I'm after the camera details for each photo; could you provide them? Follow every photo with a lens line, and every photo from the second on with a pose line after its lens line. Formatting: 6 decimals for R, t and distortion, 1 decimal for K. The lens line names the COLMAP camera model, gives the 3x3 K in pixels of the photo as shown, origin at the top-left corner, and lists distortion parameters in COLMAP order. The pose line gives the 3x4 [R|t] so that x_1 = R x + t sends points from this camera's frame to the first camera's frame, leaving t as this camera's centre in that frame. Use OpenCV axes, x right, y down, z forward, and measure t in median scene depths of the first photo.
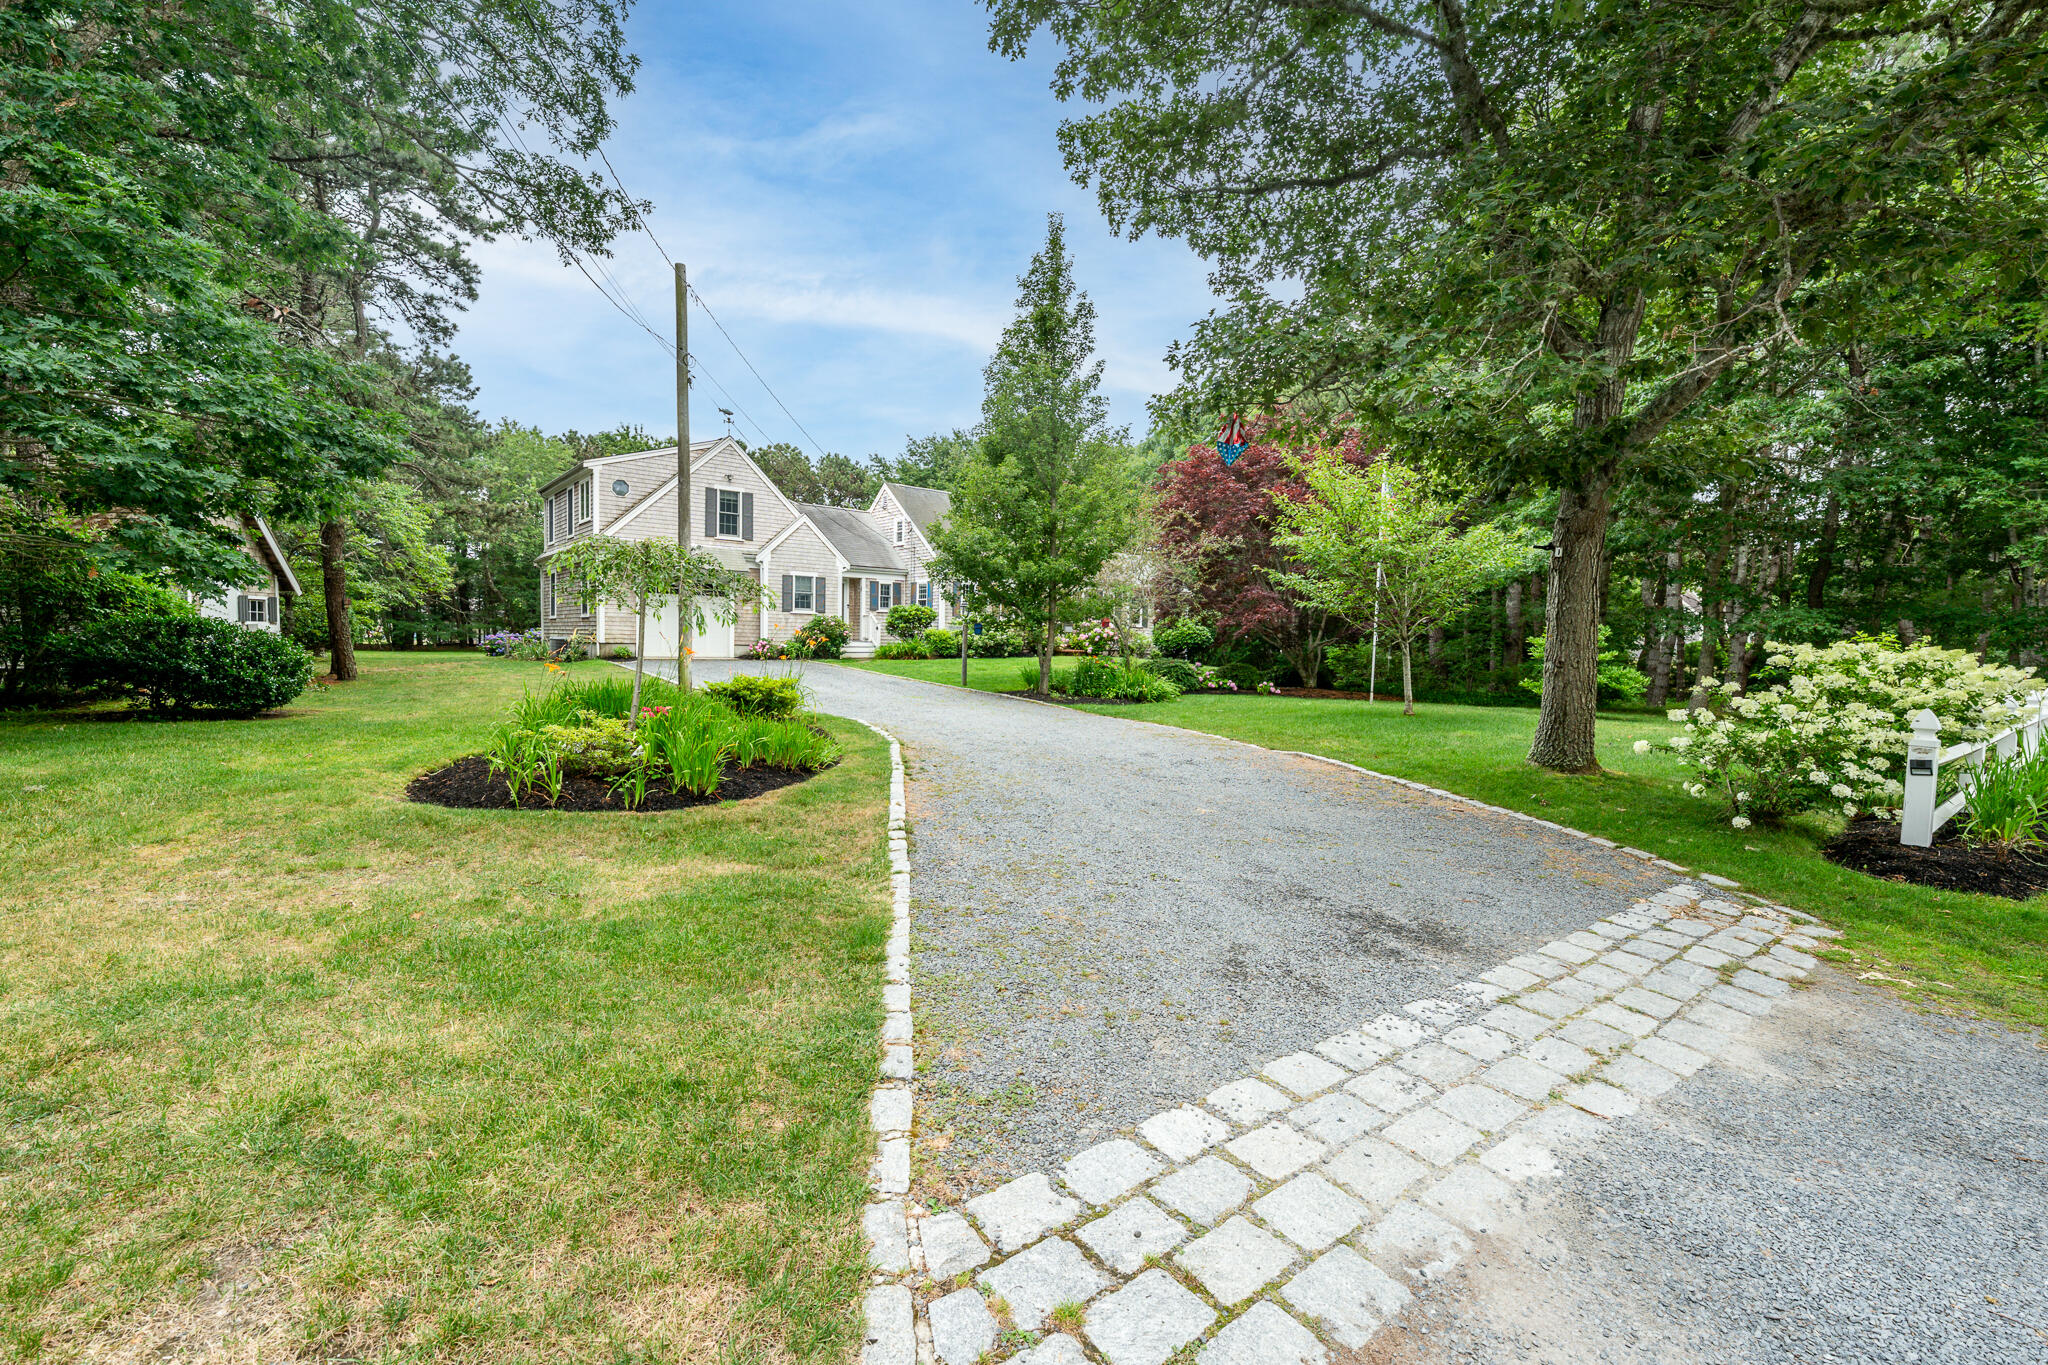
lens RADIAL K [[895.0, 0, 1002.0], [0, 895.0, 689.7], [0, 0, 1]] dist [-0.001184, -0.000546]
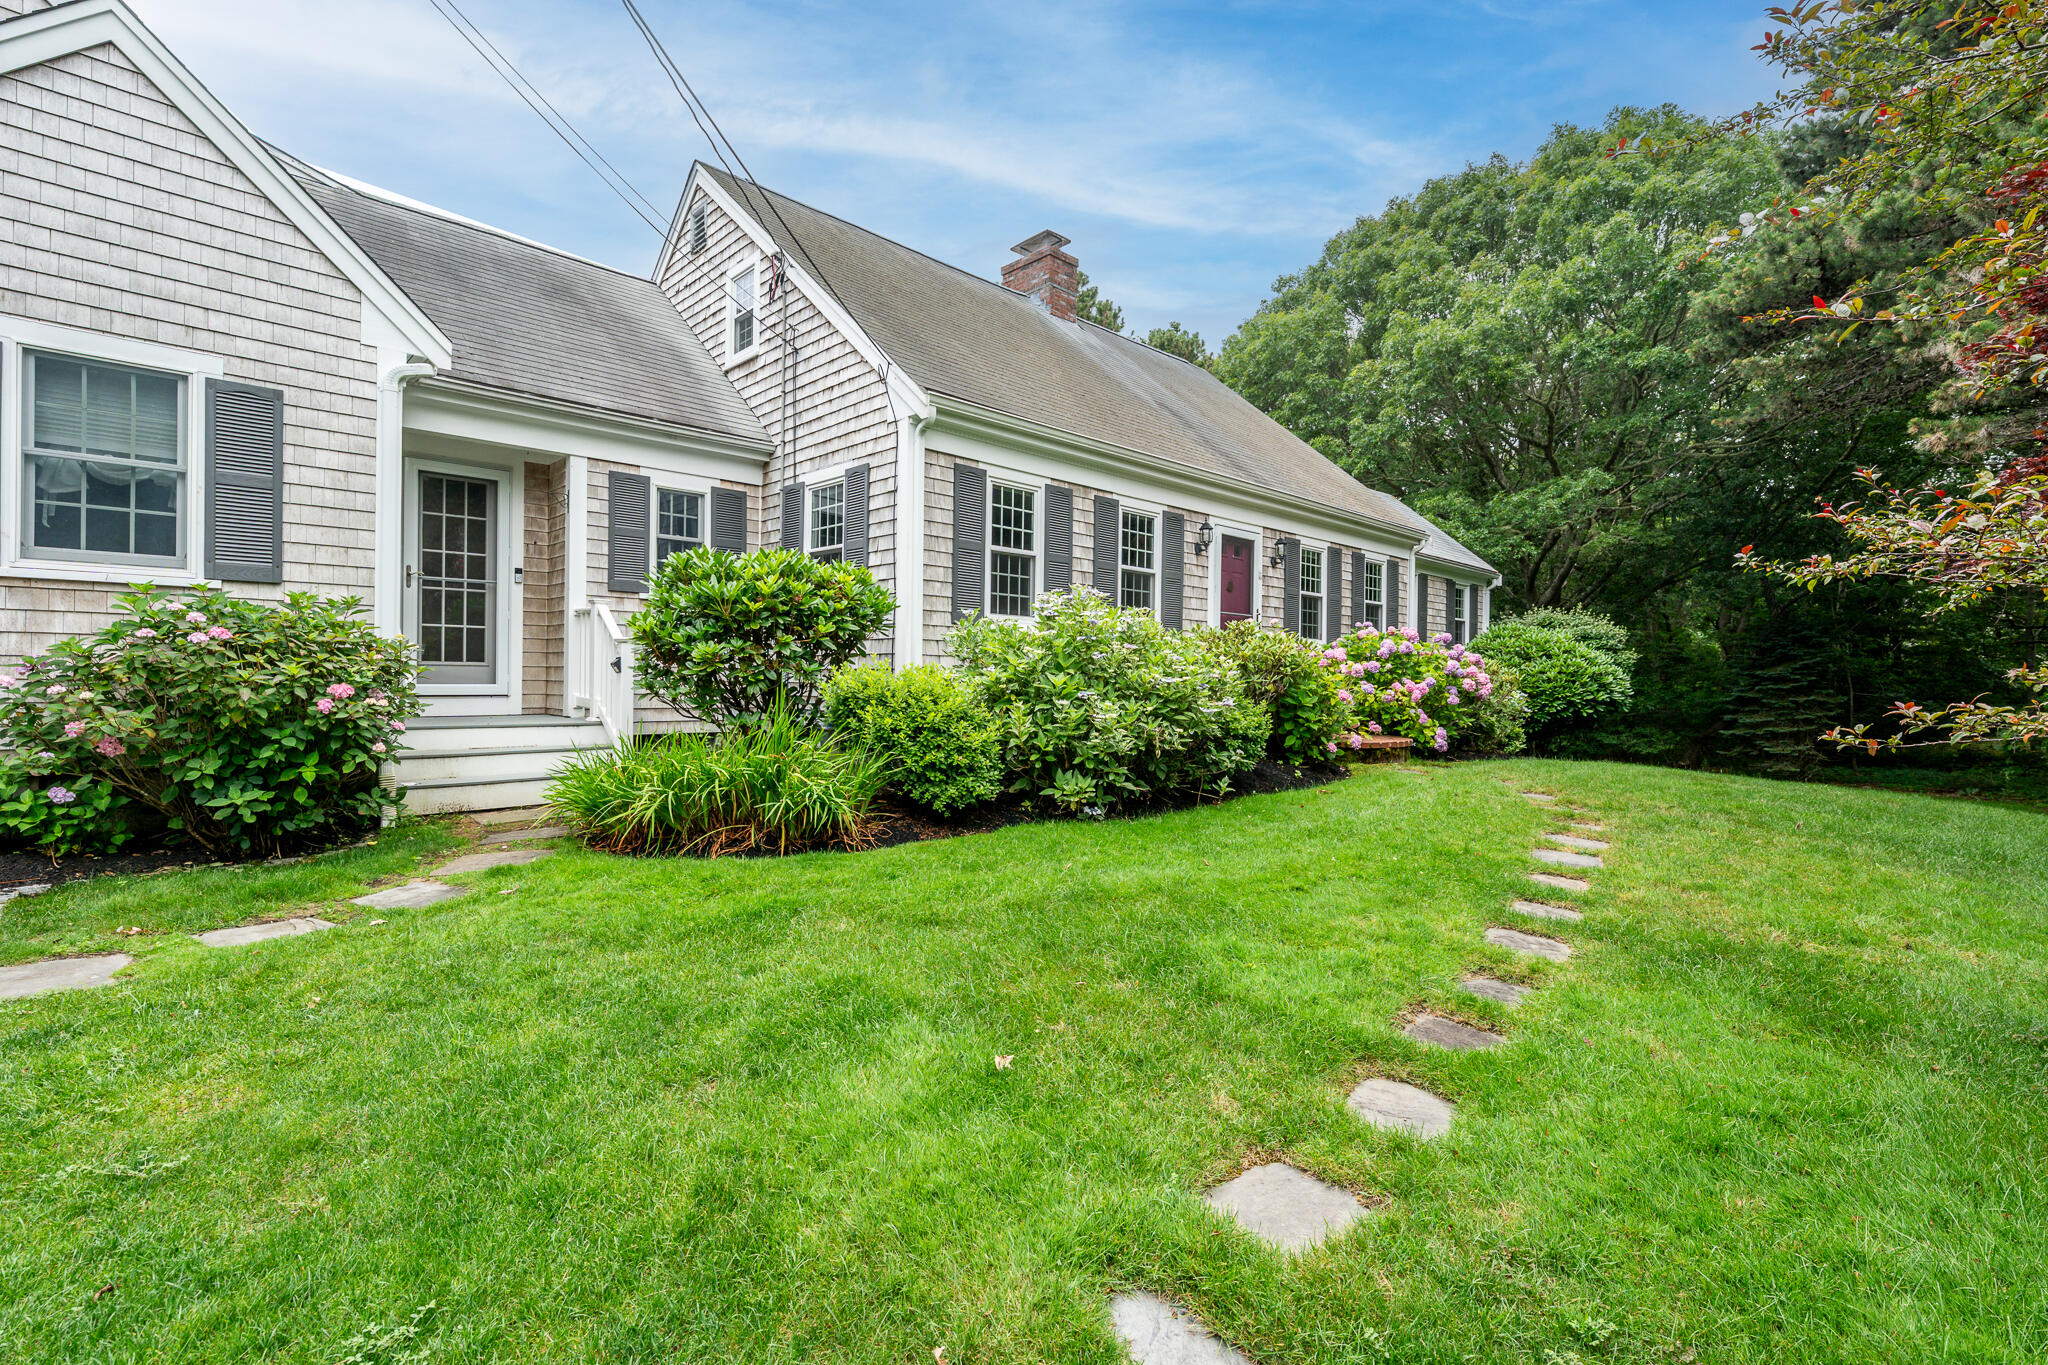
lens RADIAL K [[871.1, 0, 1030.8], [0, 871.1, 673.6], [0, 0, 1]] dist [-0.004540, 0.000185]
pose [[0.992822, -0.003845, 0.119540, -0.093379], [0.010092, 0.998612, -0.051697, -0.080356], [-0.119175, 0.052532, 0.991483, 1.146596]]
